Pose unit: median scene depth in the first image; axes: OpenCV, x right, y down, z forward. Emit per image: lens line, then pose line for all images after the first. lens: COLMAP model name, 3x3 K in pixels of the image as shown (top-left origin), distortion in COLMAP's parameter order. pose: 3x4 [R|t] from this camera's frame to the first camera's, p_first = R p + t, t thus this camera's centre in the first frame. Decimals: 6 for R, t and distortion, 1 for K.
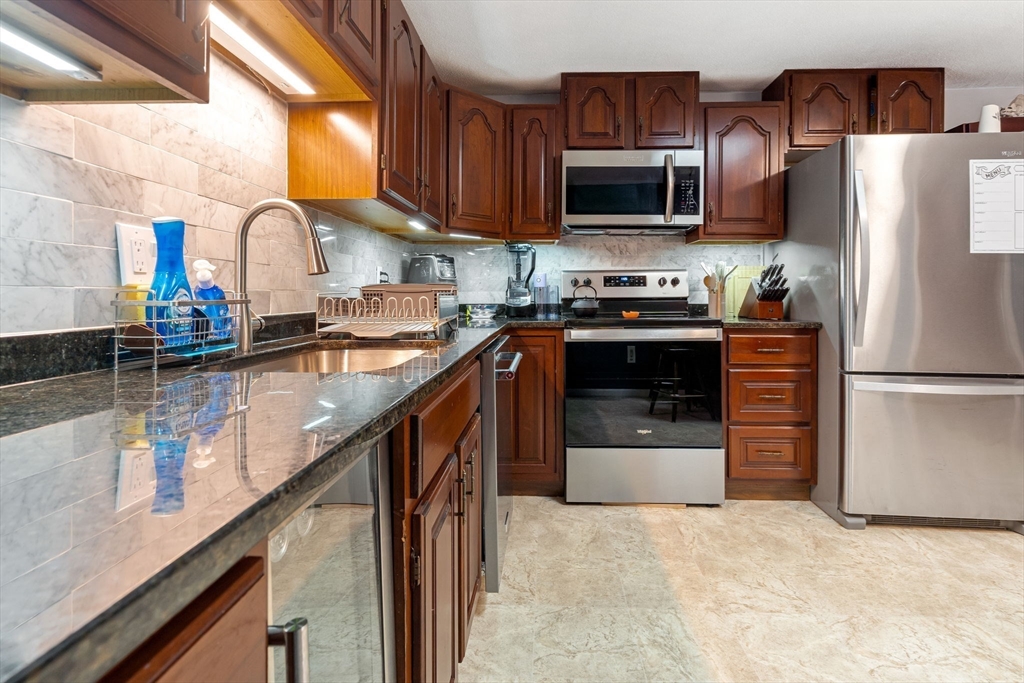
lens RADIAL K [[500.3, 0, 536.1], [0, 500.3, 288.6], [0, 0, 1]] dist [0.005707, 0.001149]
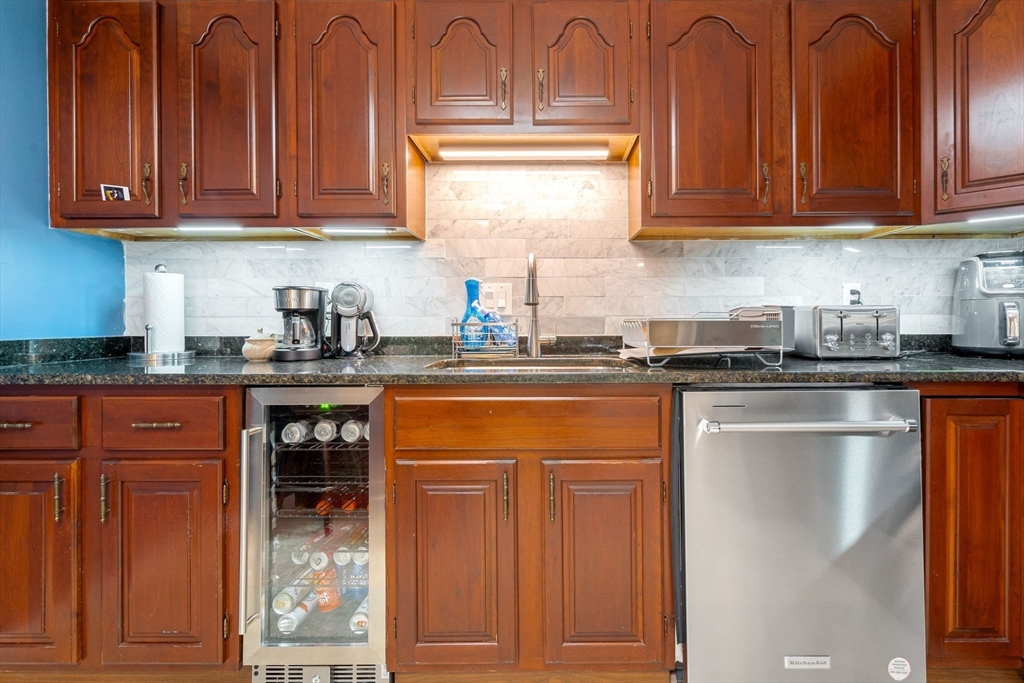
lens RADIAL K [[529.0, 0, 526.3], [0, 529.0, 315.7], [0, 0, 1]] dist [-0.002784, -0.000930]
pose [[0.023918, -0.010720, -0.999656, 0.557189], [0.014834, 0.999836, -0.010367, 0.008904], [0.999604, -0.014581, 0.024073, 0.520468]]
